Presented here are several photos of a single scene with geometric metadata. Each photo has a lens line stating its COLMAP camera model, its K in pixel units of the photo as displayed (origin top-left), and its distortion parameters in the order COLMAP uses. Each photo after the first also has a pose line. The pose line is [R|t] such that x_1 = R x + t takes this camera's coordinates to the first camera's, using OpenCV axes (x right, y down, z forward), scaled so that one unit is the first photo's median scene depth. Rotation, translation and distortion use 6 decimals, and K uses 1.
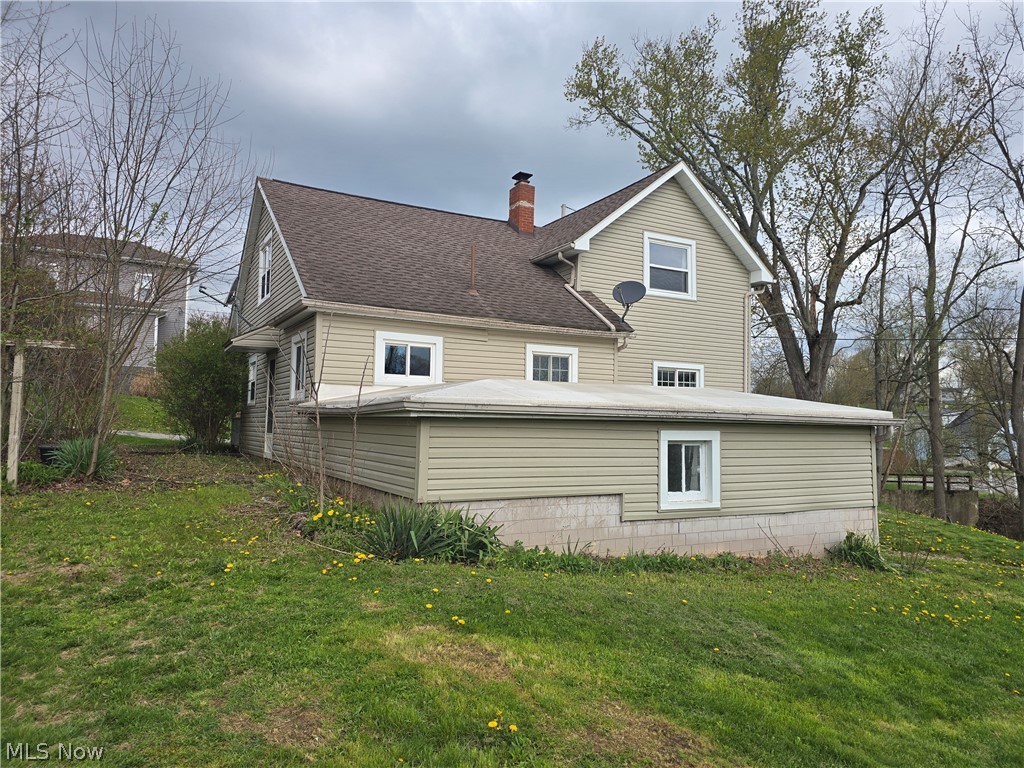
lens RADIAL K [[688.1, 0, 519.7], [0, 688.1, 384.1], [0, 0, 1]] dist [0.054604, -0.038354]
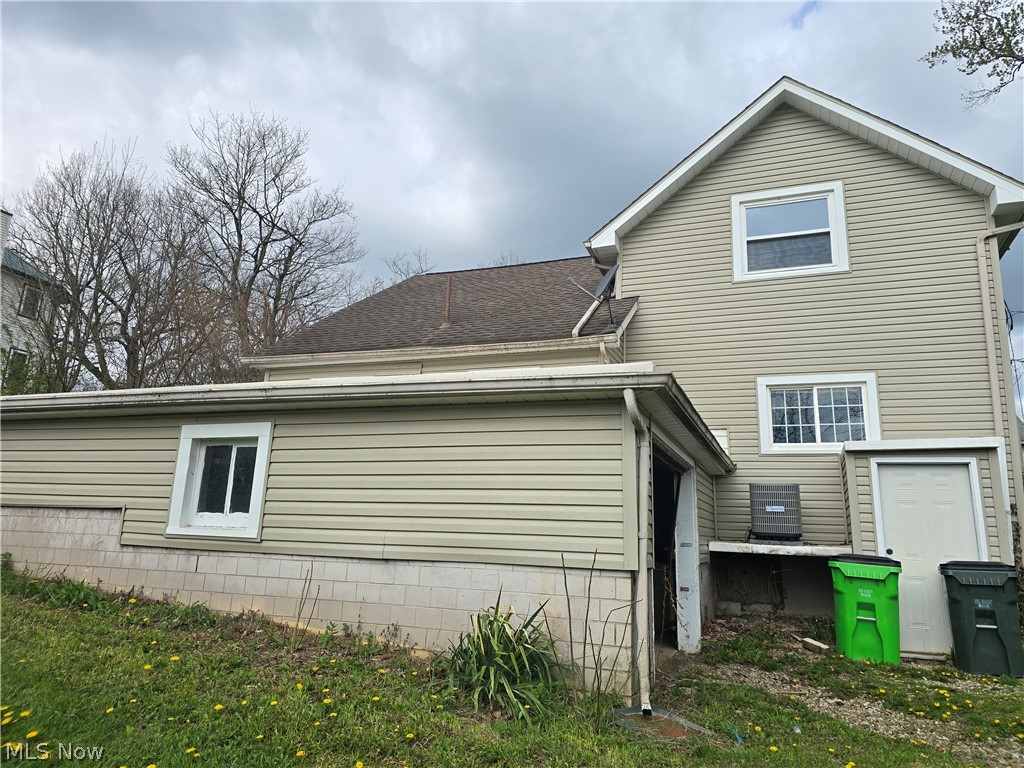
lens RADIAL K [[688.1, 0, 516.4], [0, 688.1, 375.5], [0, 0, 1]] dist [0.054604, -0.038354]
pose [[0.645858, -0.166158, -0.745157, 0.811017], [0.018028, 0.979076, -0.202693, 0.139960], [0.763244, 0.117478, 0.635340, 0.639614]]
